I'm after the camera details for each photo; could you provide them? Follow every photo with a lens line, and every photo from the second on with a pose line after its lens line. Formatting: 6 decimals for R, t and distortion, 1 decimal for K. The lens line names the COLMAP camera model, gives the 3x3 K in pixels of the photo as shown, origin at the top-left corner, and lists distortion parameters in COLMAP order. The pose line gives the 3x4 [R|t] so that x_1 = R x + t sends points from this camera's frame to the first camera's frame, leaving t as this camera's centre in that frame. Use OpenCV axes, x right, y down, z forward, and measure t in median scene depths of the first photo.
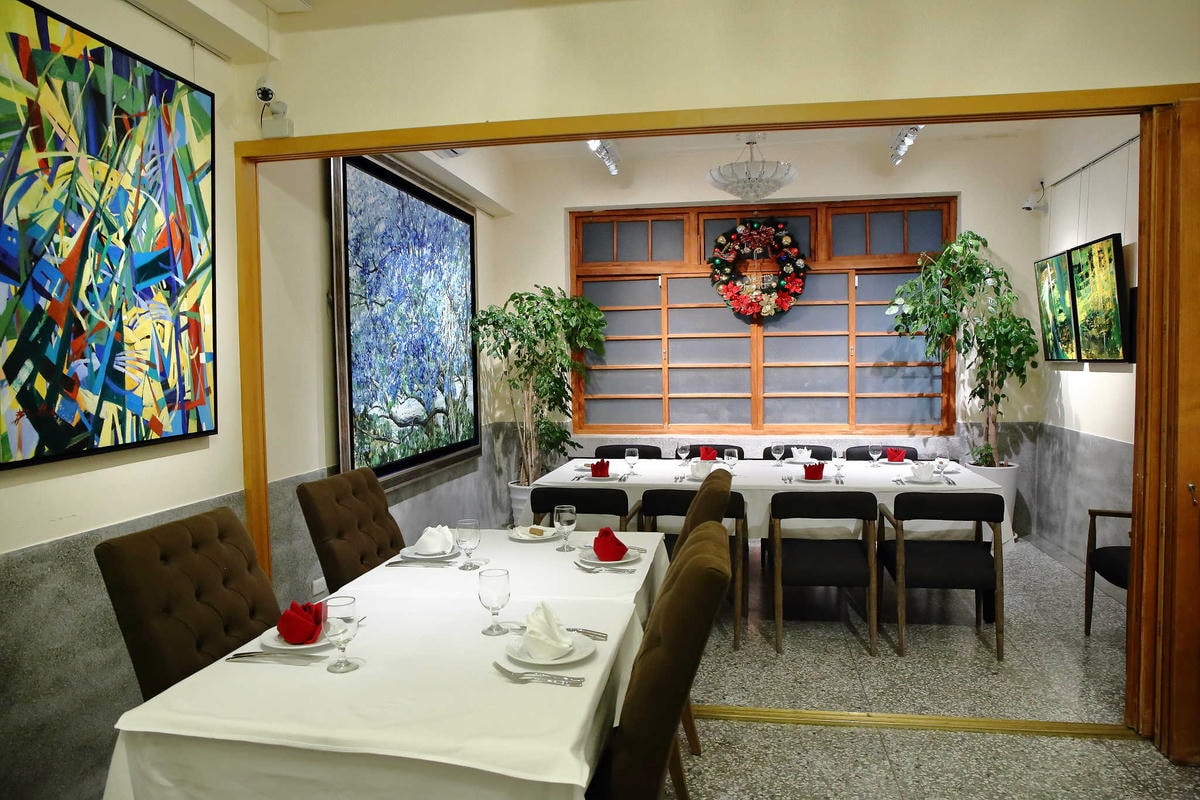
lens RADIAL K [[839.1, 0, 606.6], [0, 839.1, 404.5], [0, 0, 1]] dist [-0.054214, 0.007310]
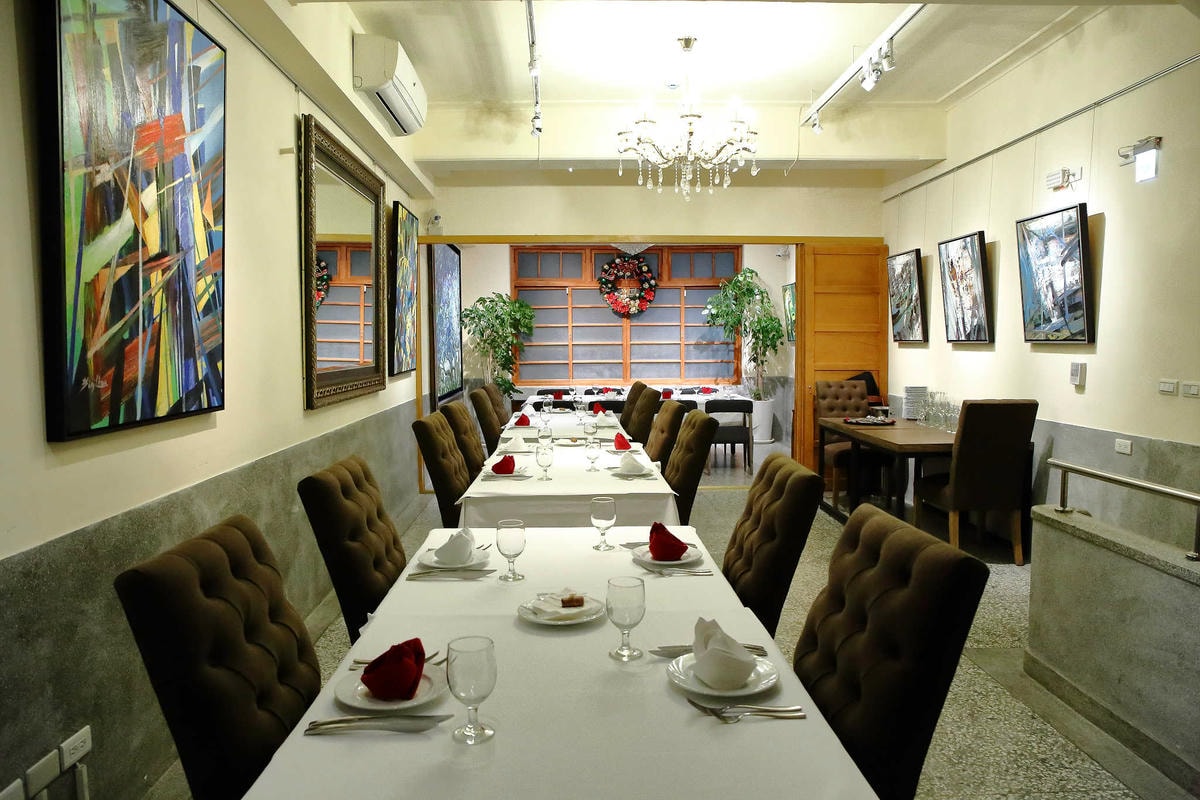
lens RADIAL K [[839.1, 0, 597.1], [0, 839.1, 393.7], [0, 0, 1]] dist [-0.054214, 0.007310]
pose [[0.980010, -0.005984, 0.198858, -0.211240], [0.003996, 0.999938, 0.010395, 0.035906], [-0.198908, -0.009392, 0.979973, -0.621033]]
